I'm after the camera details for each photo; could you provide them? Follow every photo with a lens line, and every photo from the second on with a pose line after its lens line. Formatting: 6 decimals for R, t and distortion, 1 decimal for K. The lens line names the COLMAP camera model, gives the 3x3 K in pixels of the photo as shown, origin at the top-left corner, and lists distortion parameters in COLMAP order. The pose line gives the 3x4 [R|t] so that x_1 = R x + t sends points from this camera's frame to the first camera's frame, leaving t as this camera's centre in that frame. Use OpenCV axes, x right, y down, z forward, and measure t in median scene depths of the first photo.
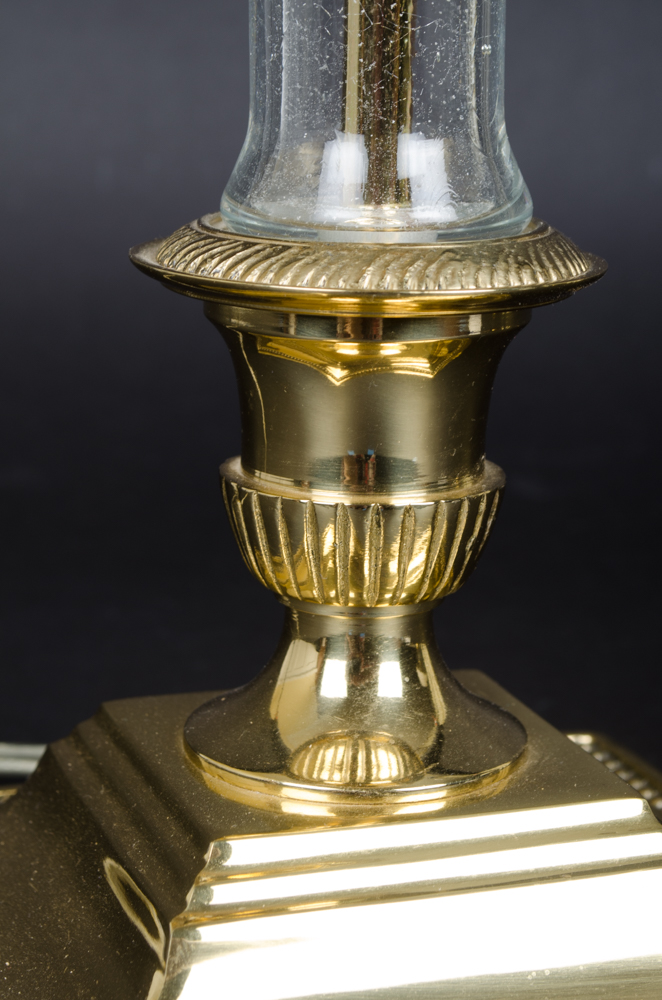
lens RADIAL K [[2457.1, 0, 331.0], [0, 2457.1, 500.0], [0, 0, 1]] dist [-0.019828, -0.254081]
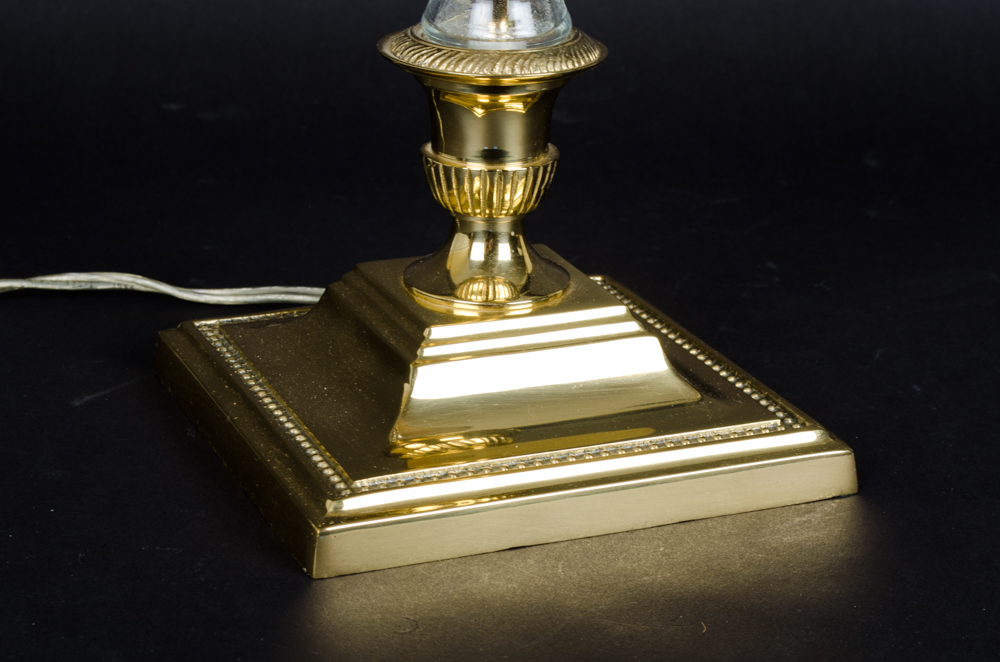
lens RADIAL K [[2169.3, 0, 500.0], [0, 2169.3, 331.0], [0, 0, 1]] dist [-0.019032, 0.078303]
pose [[0.998313, -0.015558, 0.055930, -0.086057], [0.008693, 0.992619, 0.120959, -0.084525], [-0.057400, -0.120268, 0.991081, -0.852963]]
